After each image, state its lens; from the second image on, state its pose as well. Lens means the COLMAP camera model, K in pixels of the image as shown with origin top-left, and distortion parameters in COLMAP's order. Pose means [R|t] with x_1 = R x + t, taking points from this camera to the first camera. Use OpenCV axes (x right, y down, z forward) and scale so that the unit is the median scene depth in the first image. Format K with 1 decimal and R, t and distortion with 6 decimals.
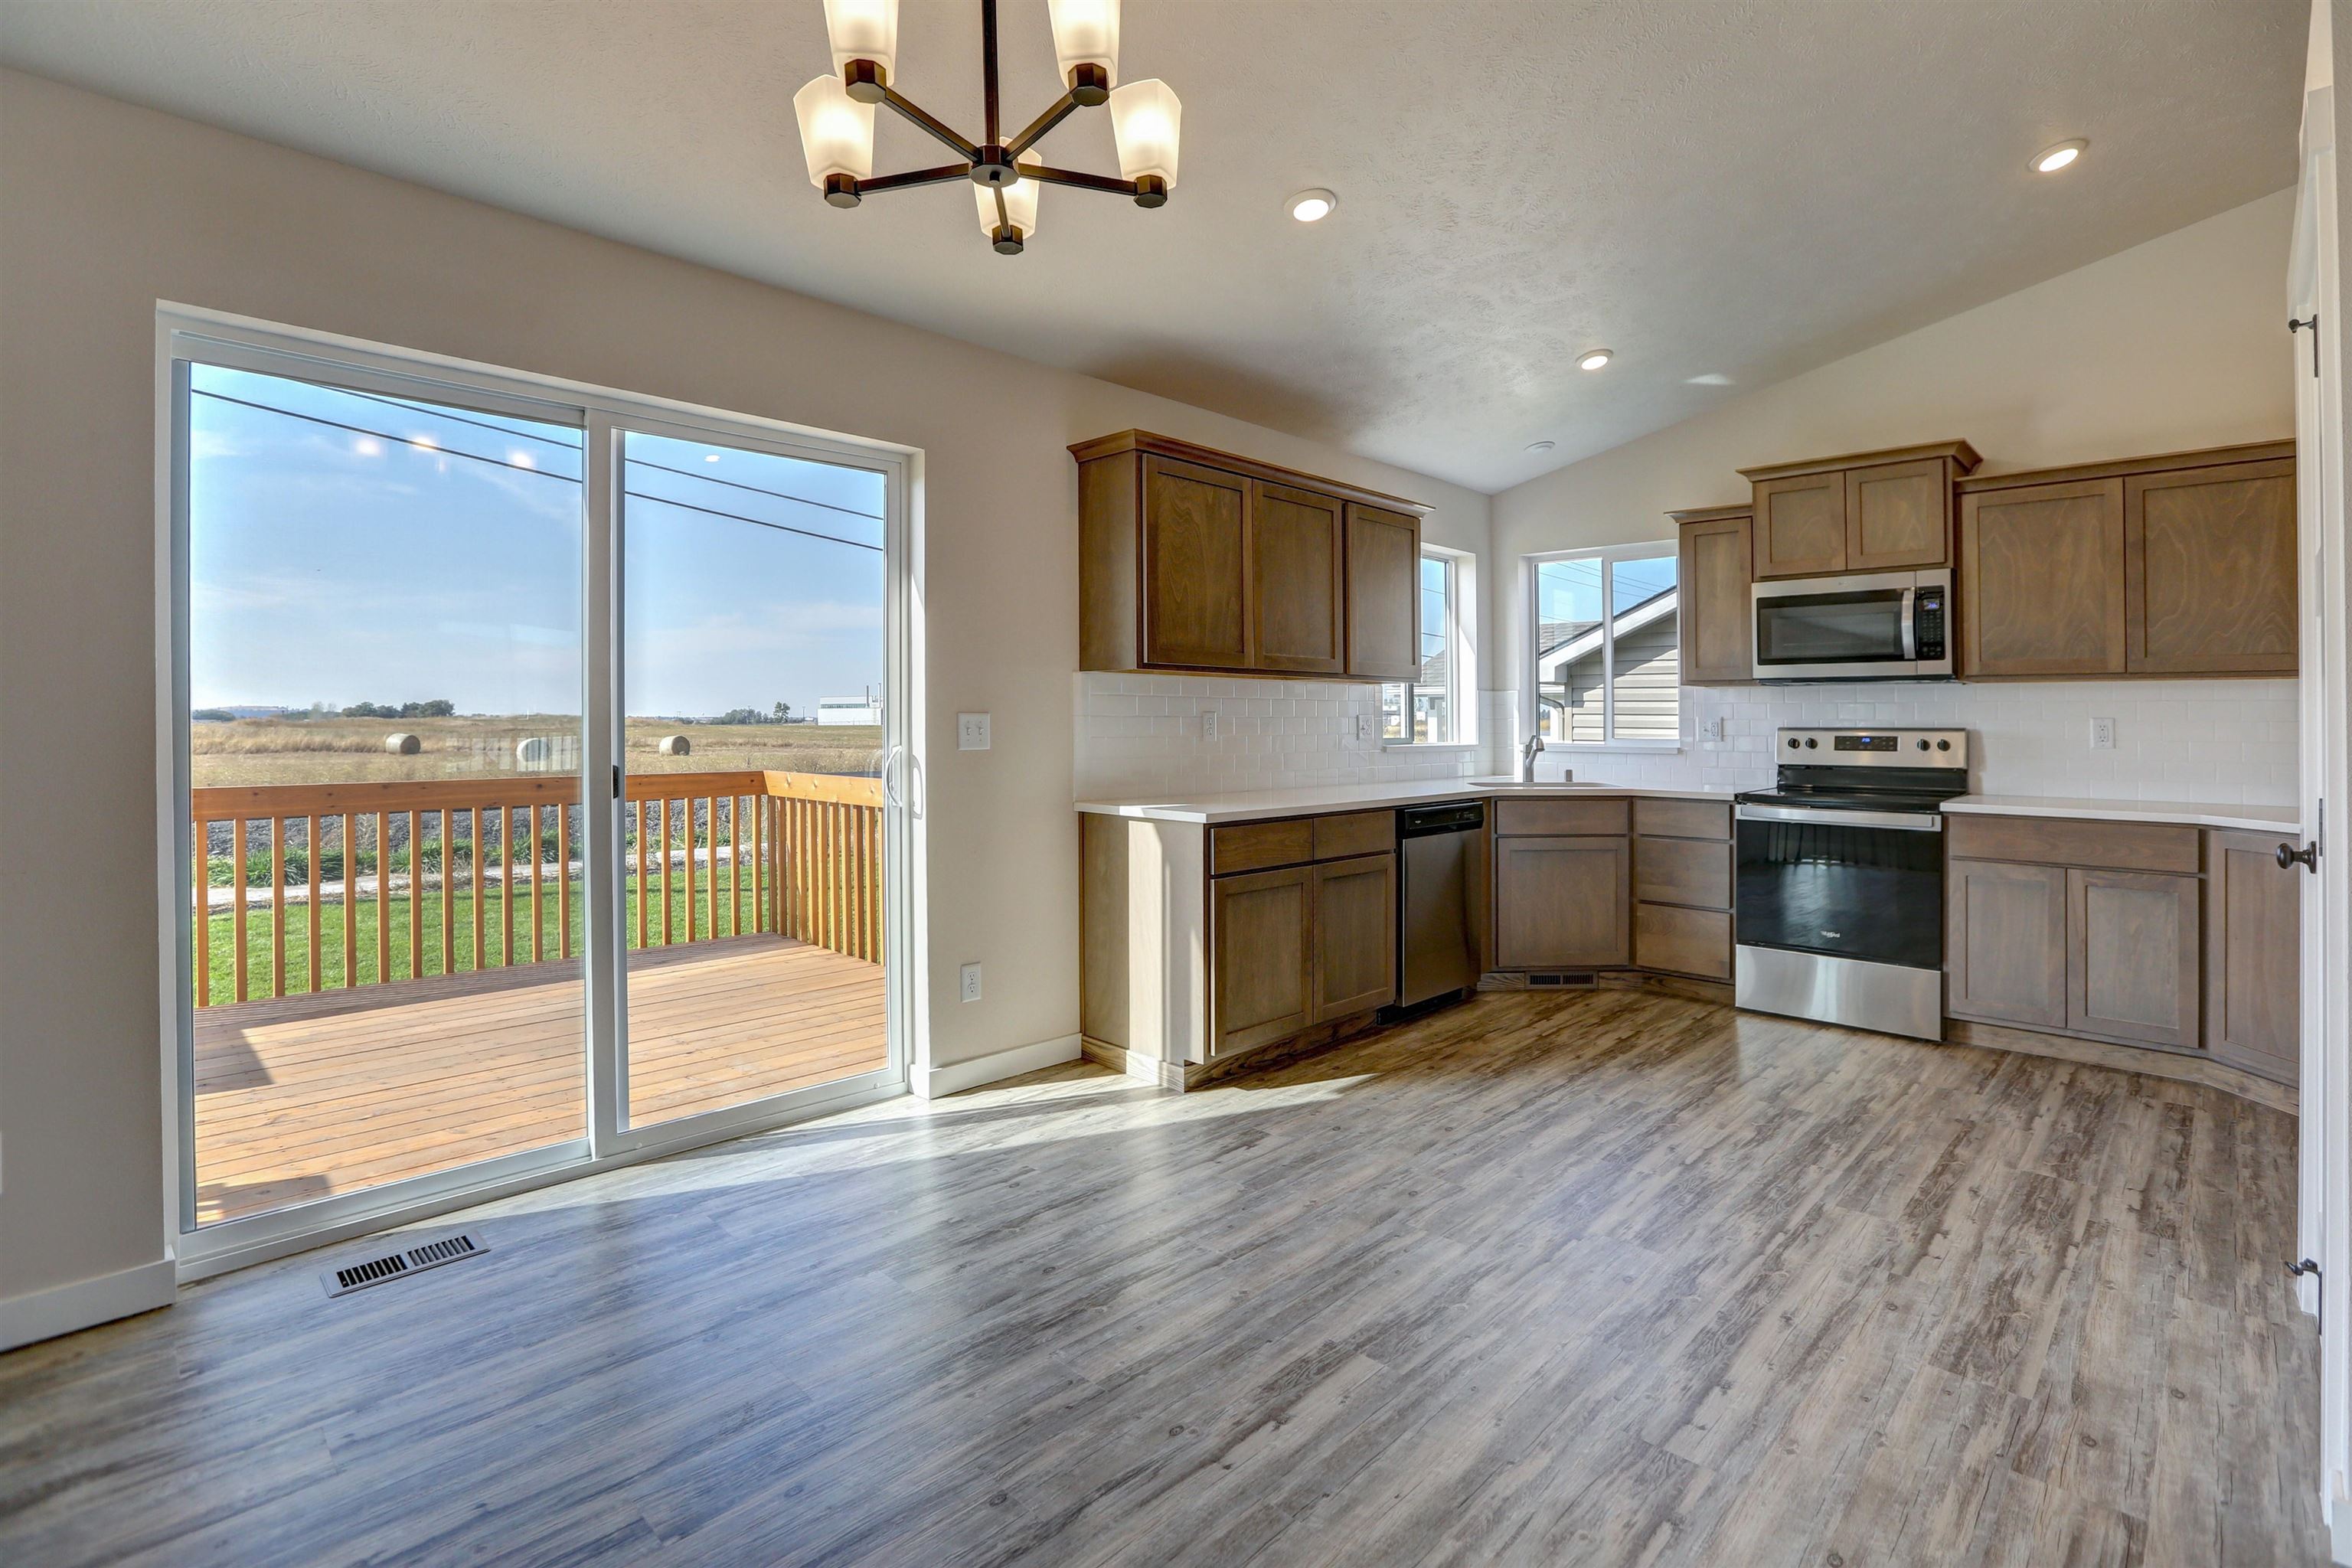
lens RADIAL K [[1093.1, 0, 1197.1], [0, 1093.1, 698.9], [0, 0, 1]] dist [-0.041151, 0.014370]
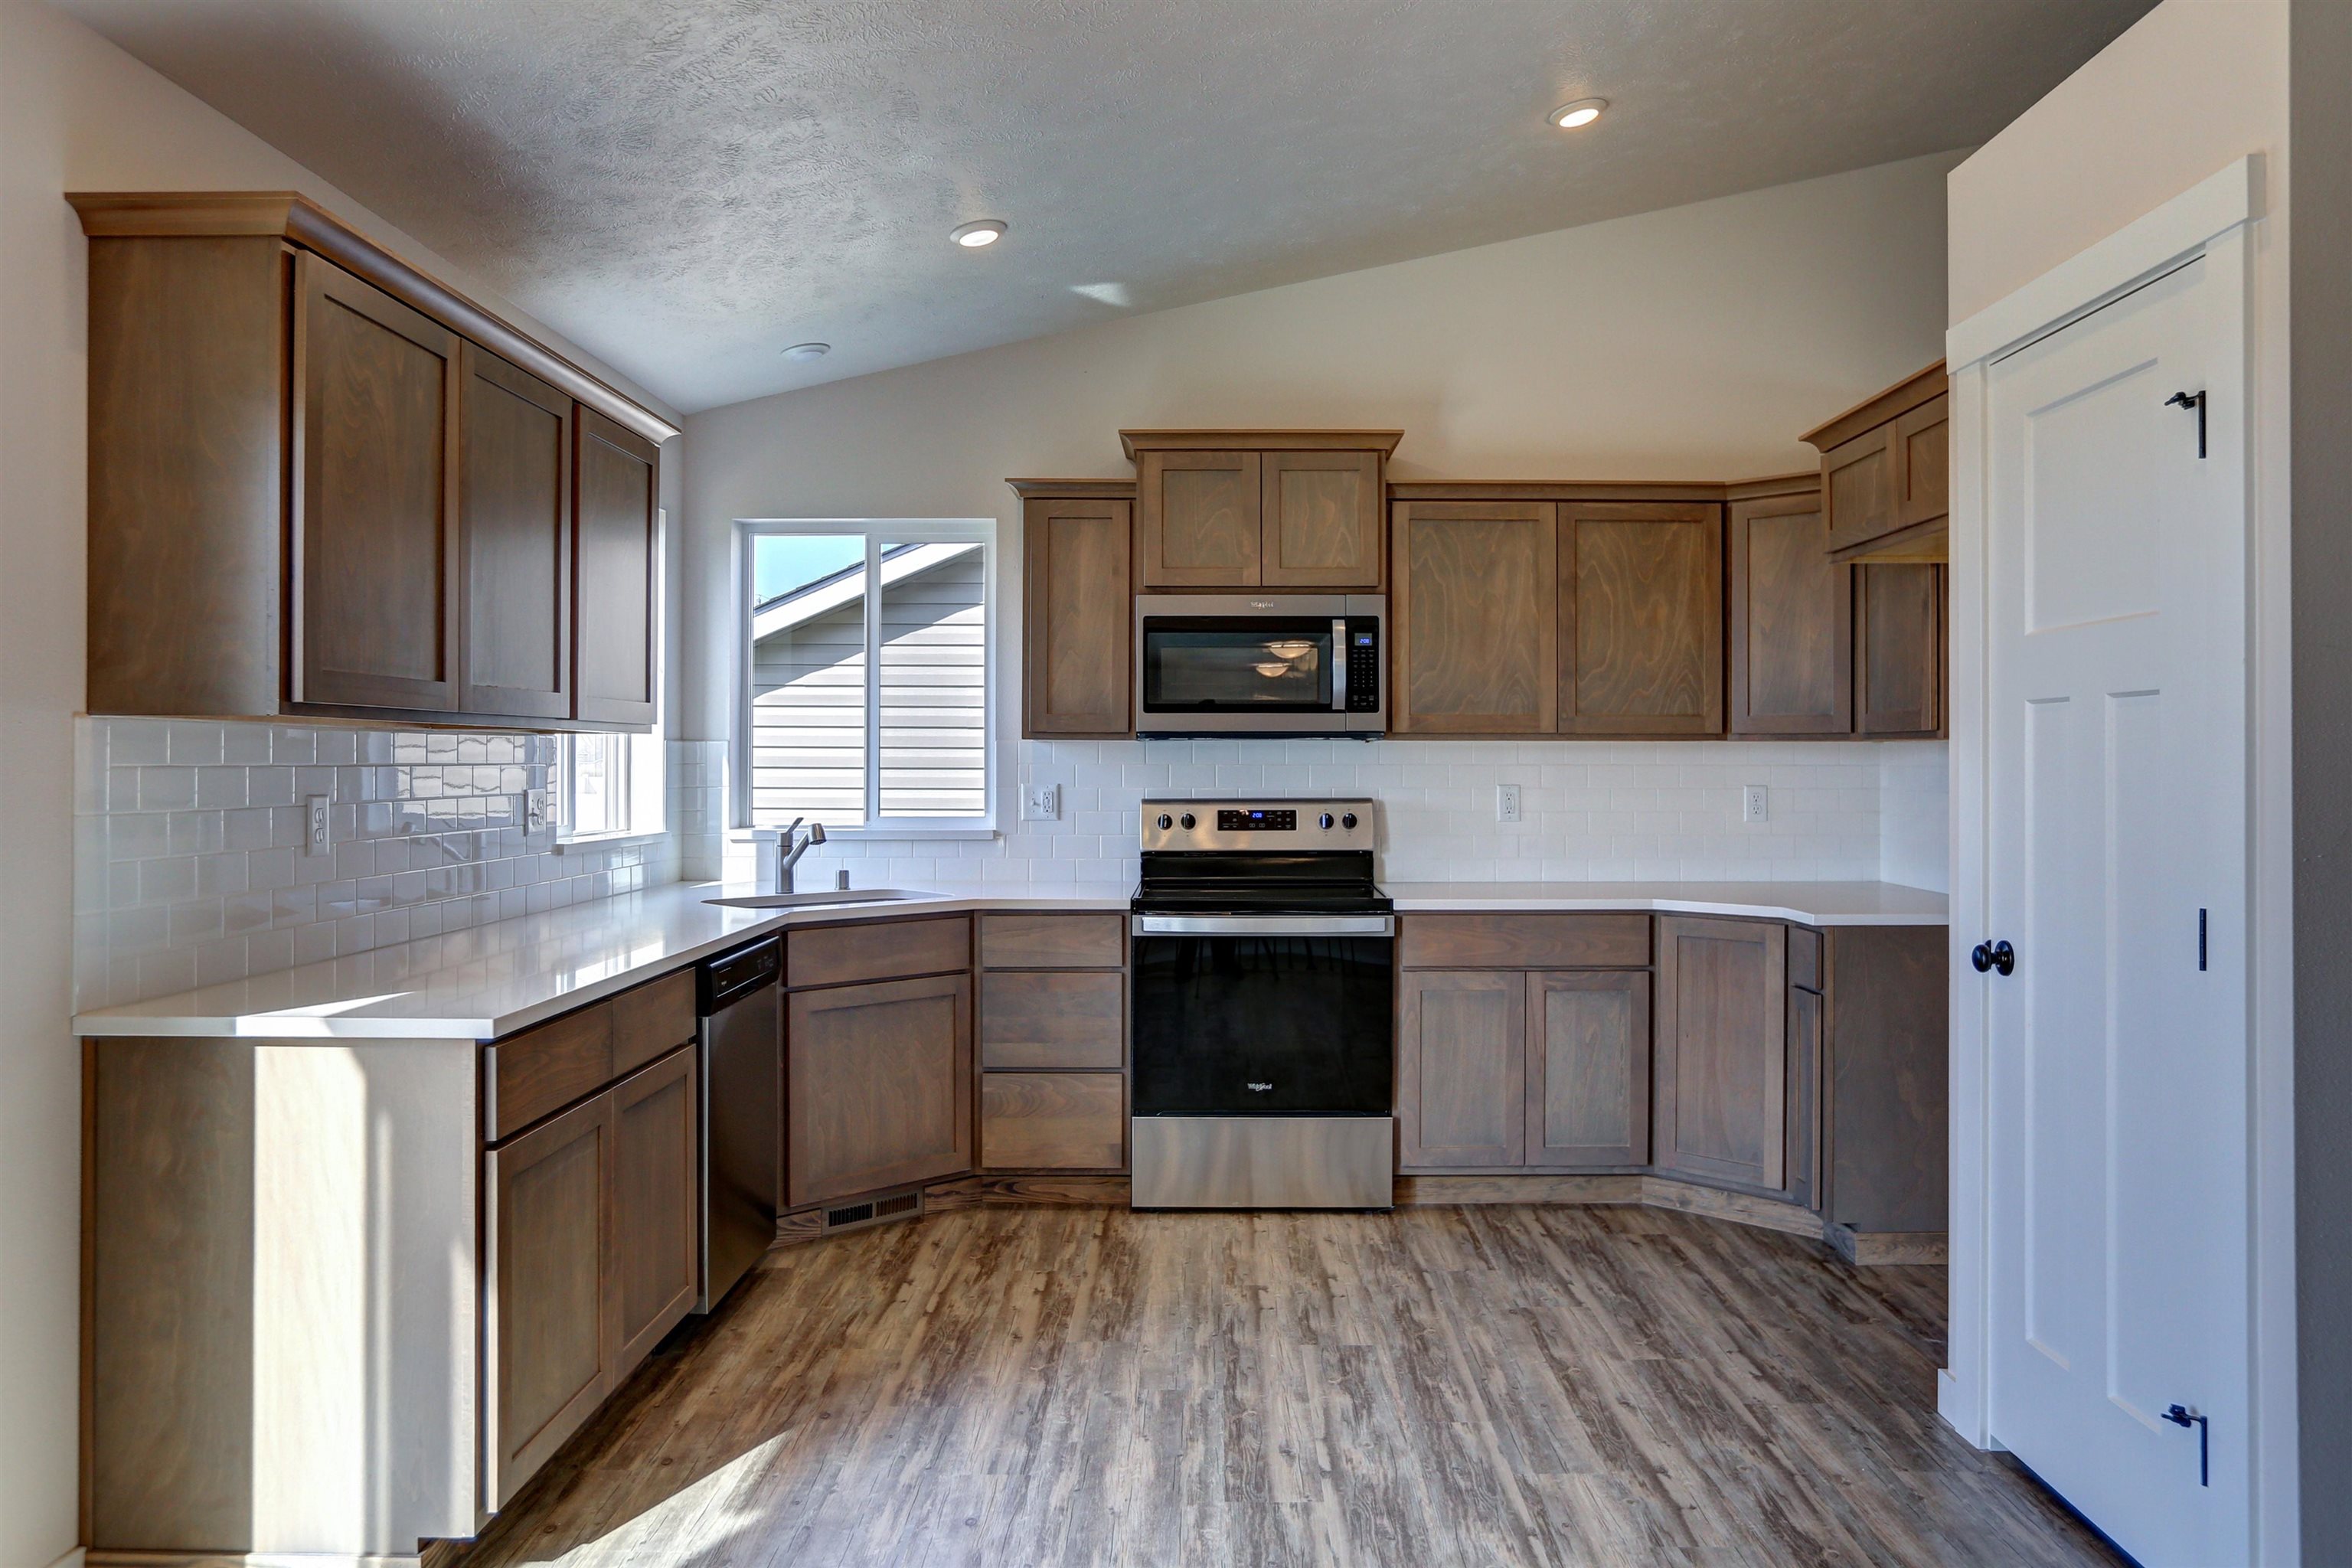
lens RADIAL K [[1682.8, 0, 1169.1], [0, 1682.8, 709.1], [0, 0, 1]] dist [-0.034864, 0.032147]
pose [[0.734600, 0.015307, 0.678328, -0.247765], [-0.007357, 0.999866, -0.014595, -0.020703], [-0.678461, 0.005731, 0.734614, 0.219823]]
